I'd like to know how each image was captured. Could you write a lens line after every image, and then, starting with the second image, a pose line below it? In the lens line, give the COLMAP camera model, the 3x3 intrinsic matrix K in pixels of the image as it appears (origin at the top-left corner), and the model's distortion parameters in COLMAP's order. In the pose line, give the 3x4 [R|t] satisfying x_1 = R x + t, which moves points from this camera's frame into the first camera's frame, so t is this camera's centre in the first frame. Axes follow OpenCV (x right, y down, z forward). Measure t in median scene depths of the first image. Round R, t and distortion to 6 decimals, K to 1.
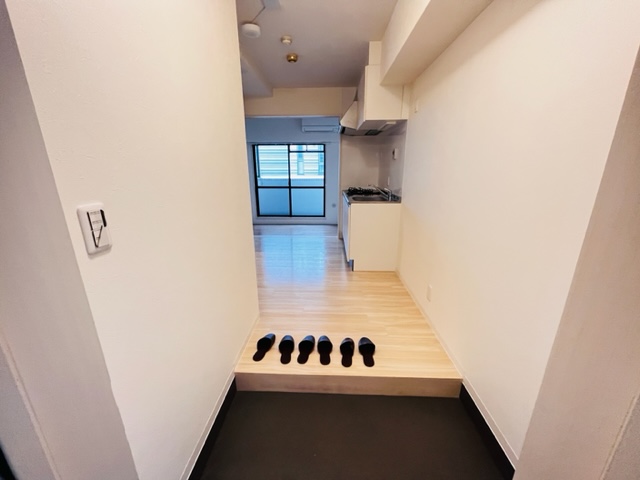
lens RADIAL K [[260.5, 0, 320.0], [0, 260.5, 240.8], [0, 0, 1]] dist [0.001882, -0.000377]
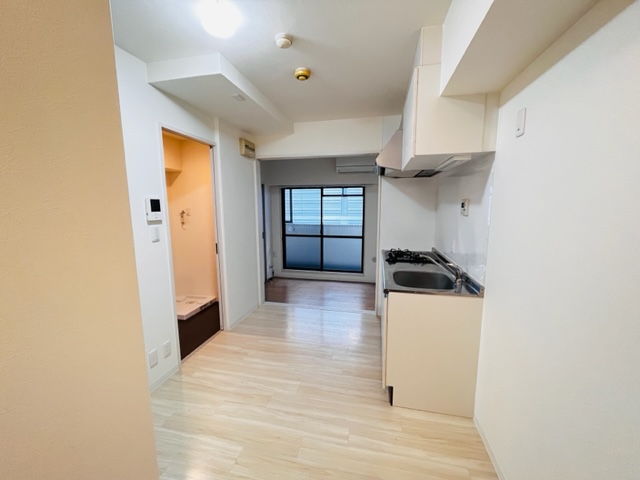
lens RADIAL K [[260.5, 0, 322.1], [0, 260.5, 238.9], [0, 0, 1]] dist [0.001882, -0.000377]
pose [[0.984574, 0.023004, -0.173451, 0.037899], [-0.047749, 0.989018, -0.139872, -0.091973], [0.168328, 0.145997, 0.974859, 0.208901]]
